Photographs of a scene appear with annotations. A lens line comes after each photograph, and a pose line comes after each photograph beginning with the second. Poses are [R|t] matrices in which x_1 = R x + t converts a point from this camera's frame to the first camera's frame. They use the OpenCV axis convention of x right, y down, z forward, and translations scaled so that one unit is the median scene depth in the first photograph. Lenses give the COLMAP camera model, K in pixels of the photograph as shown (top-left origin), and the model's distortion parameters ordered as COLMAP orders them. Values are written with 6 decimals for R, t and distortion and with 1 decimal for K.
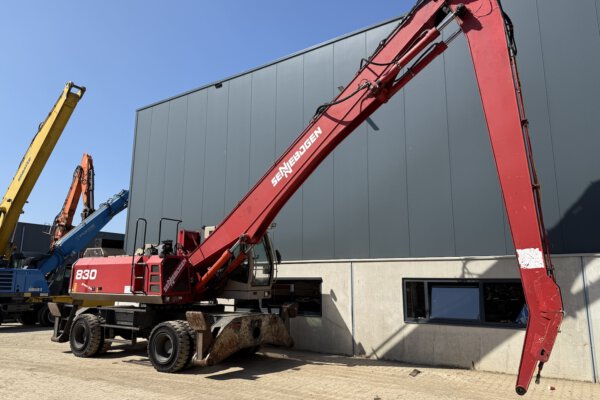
lens RADIAL K [[415.0, 0, 300.0], [0, 415.0, 200.0], [0, 0, 1]] dist [0.153429, -0.251486]
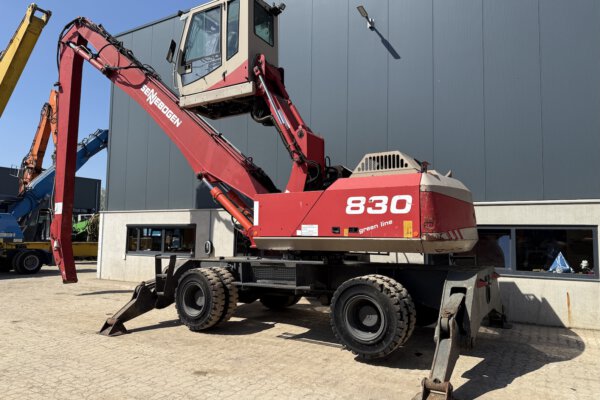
lens RADIAL K [[428.1, 0, 300.0], [0, 428.1, 200.0], [0, 0, 1]] dist [0.093139, -0.112851]
pose [[0.998589, 0.007334, 0.052604, -0.647689], [-0.013865, 0.992076, 0.124871, 0.106290], [-0.051272, -0.125424, 0.990778, 0.485187]]
